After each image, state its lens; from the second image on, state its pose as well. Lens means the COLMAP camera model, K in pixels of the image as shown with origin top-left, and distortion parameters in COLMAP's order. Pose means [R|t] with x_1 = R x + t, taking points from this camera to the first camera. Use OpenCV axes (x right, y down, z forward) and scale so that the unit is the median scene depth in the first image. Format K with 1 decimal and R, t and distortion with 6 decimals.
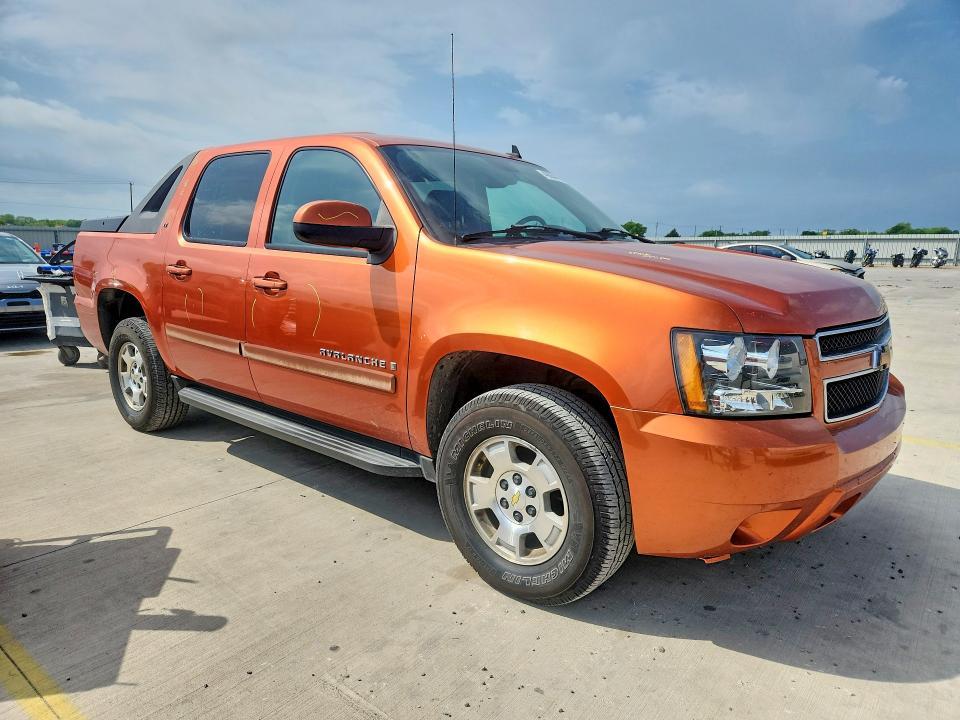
lens RADIAL K [[726.5, 0, 465.1], [0, 726.5, 361.6], [0, 0, 1]] dist [0.020170, -0.007713]
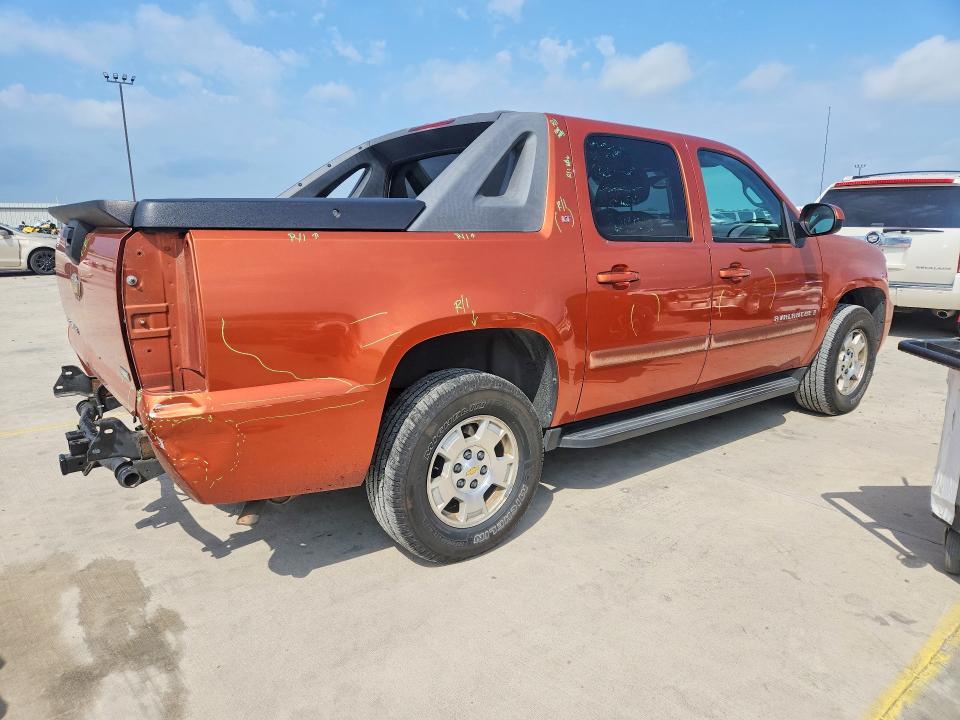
lens RADIAL K [[726.5, 0, 465.1], [0, 726.5, 361.6], [0, 0, 1]] dist [0.020170, -0.007713]
pose [[0.107810, -0.209520, 0.971843, -1.135464], [0.161248, 0.968282, 0.190865, -0.204001], [-0.981008, 0.136131, 0.138175, 1.018672]]
